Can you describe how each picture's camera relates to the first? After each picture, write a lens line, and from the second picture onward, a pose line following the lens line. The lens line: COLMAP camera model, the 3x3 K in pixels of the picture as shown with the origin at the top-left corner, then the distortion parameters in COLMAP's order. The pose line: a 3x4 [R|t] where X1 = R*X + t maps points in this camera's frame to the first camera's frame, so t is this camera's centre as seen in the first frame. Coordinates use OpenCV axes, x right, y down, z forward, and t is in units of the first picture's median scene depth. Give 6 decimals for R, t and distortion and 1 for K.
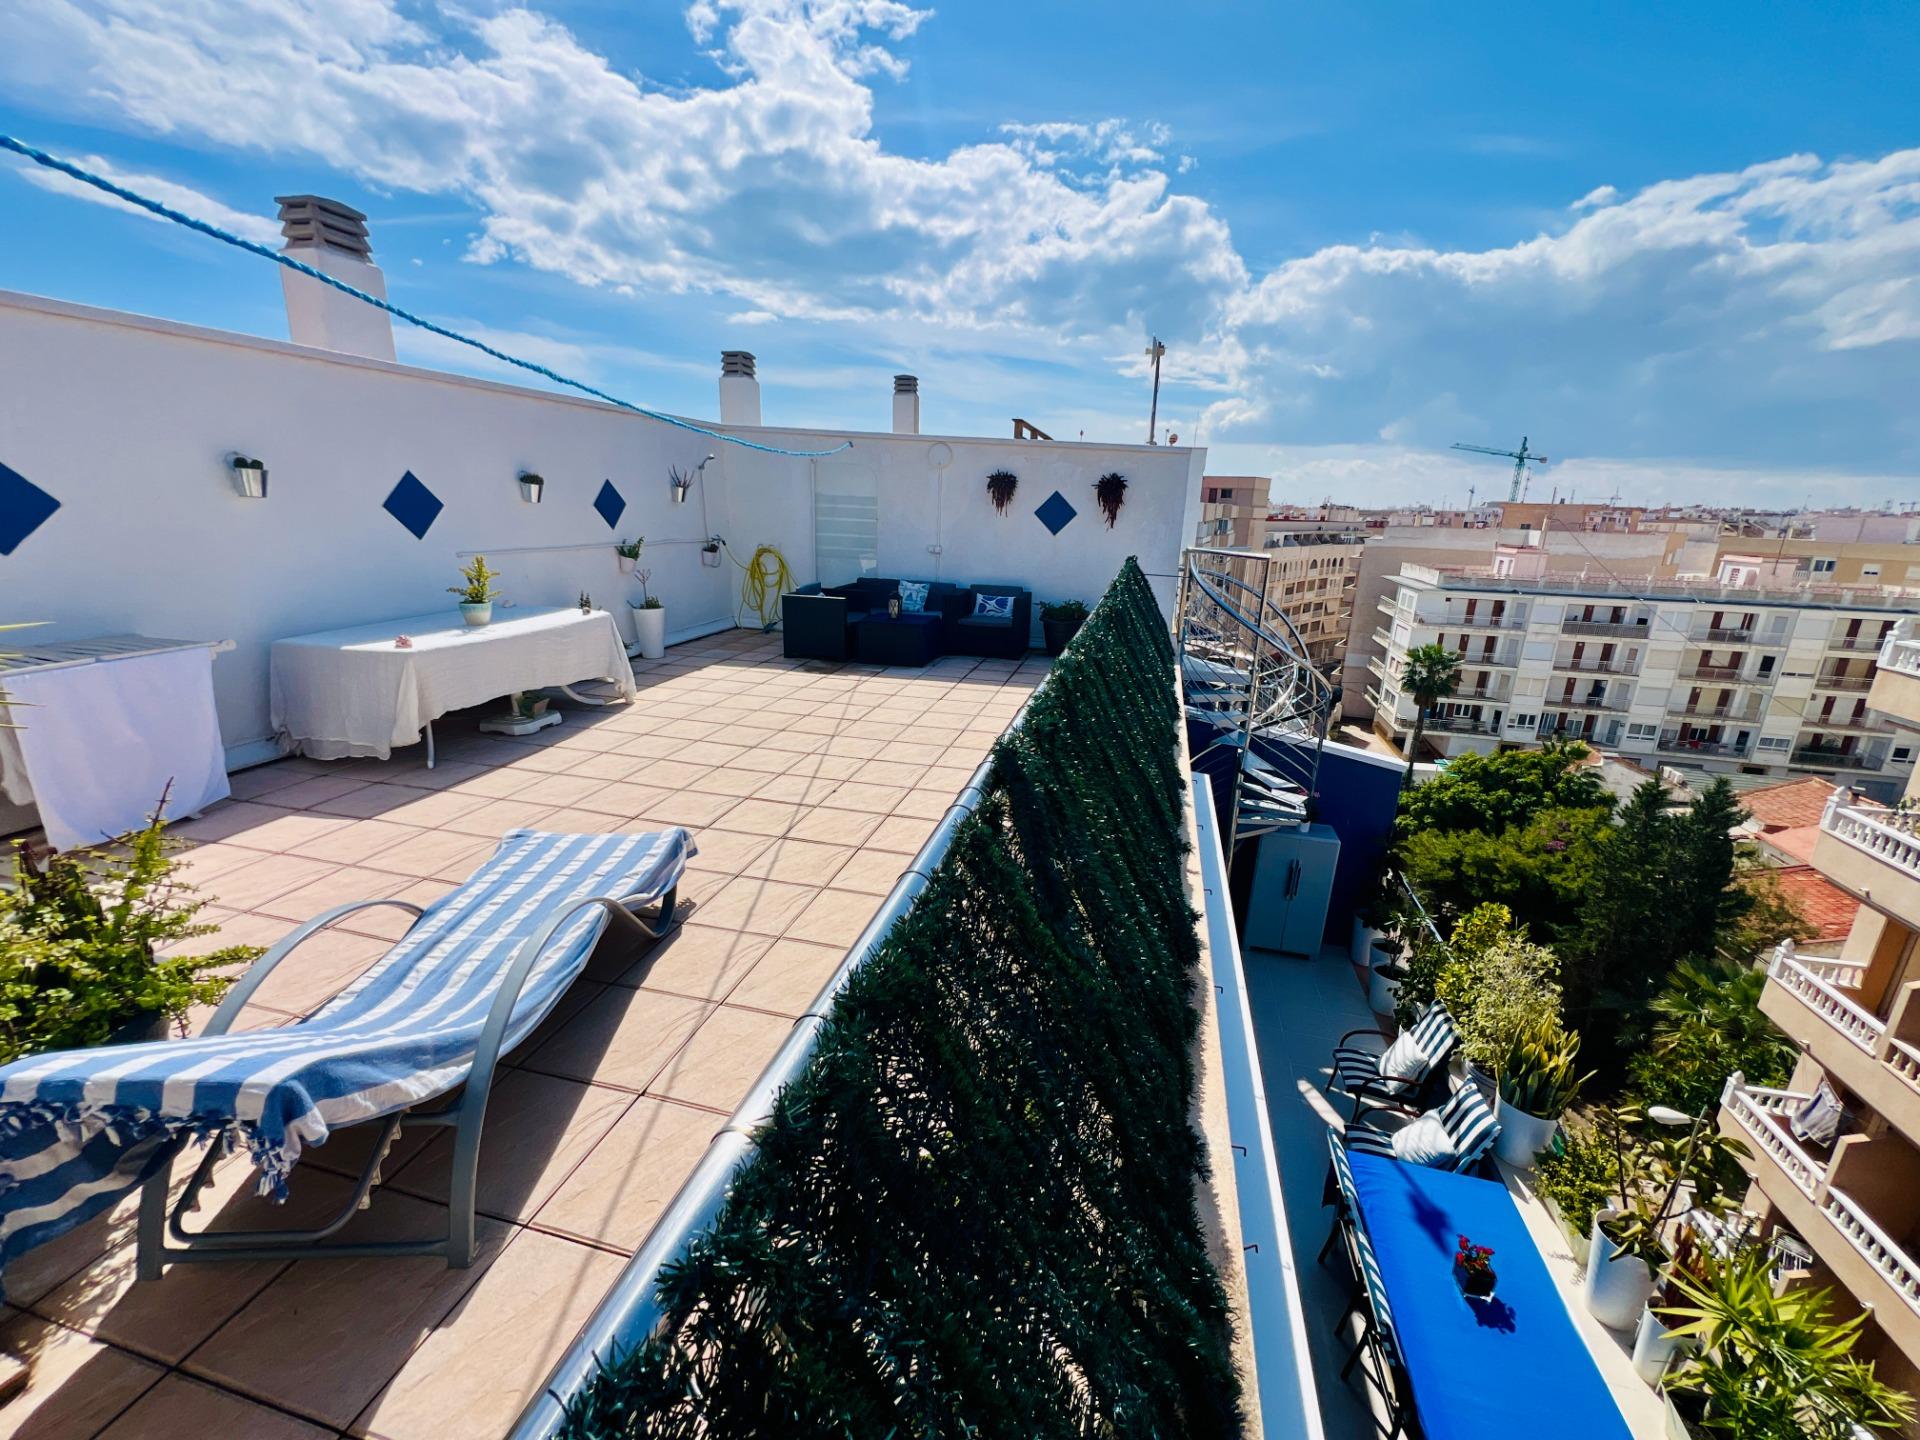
lens RADIAL K [[767.8, 0, 955.7], [0, 767.8, 719.0], [0, 0, 1]] dist [-0.000885, -0.000059]
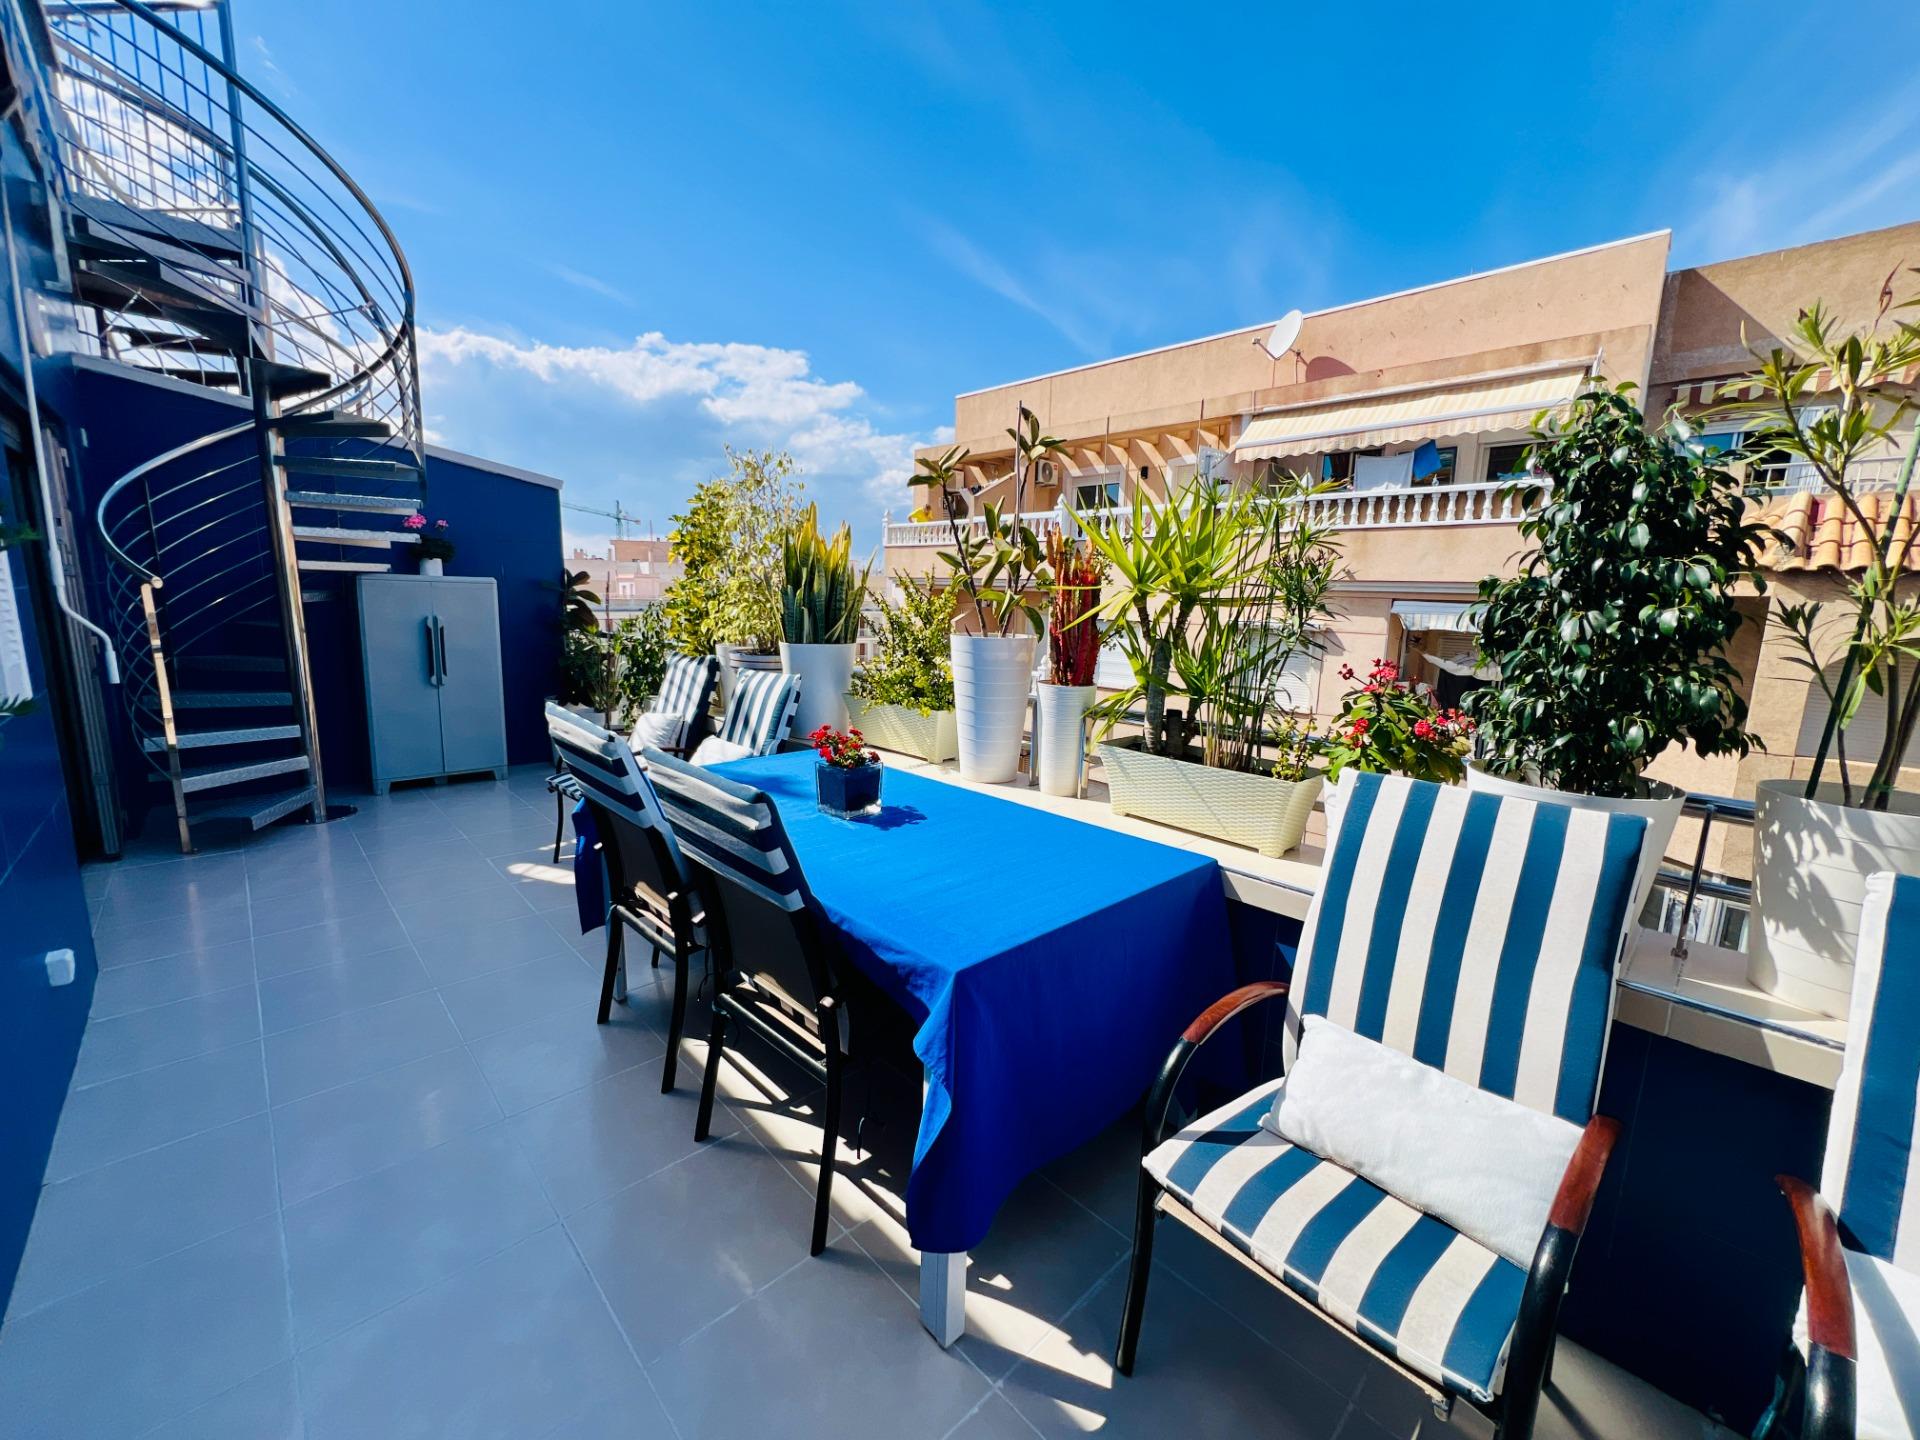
lens RADIAL K [[767.8, 0, 955.7], [0, 767.8, 719.0], [0, 0, 1]] dist [-0.000885, -0.000059]
pose [[0.528722, -0.155763, 0.834381, 0.207925], [0.225697, 0.973428, 0.038703, 0.544392], [-0.818238, 0.167854, 0.549828, 0.500886]]
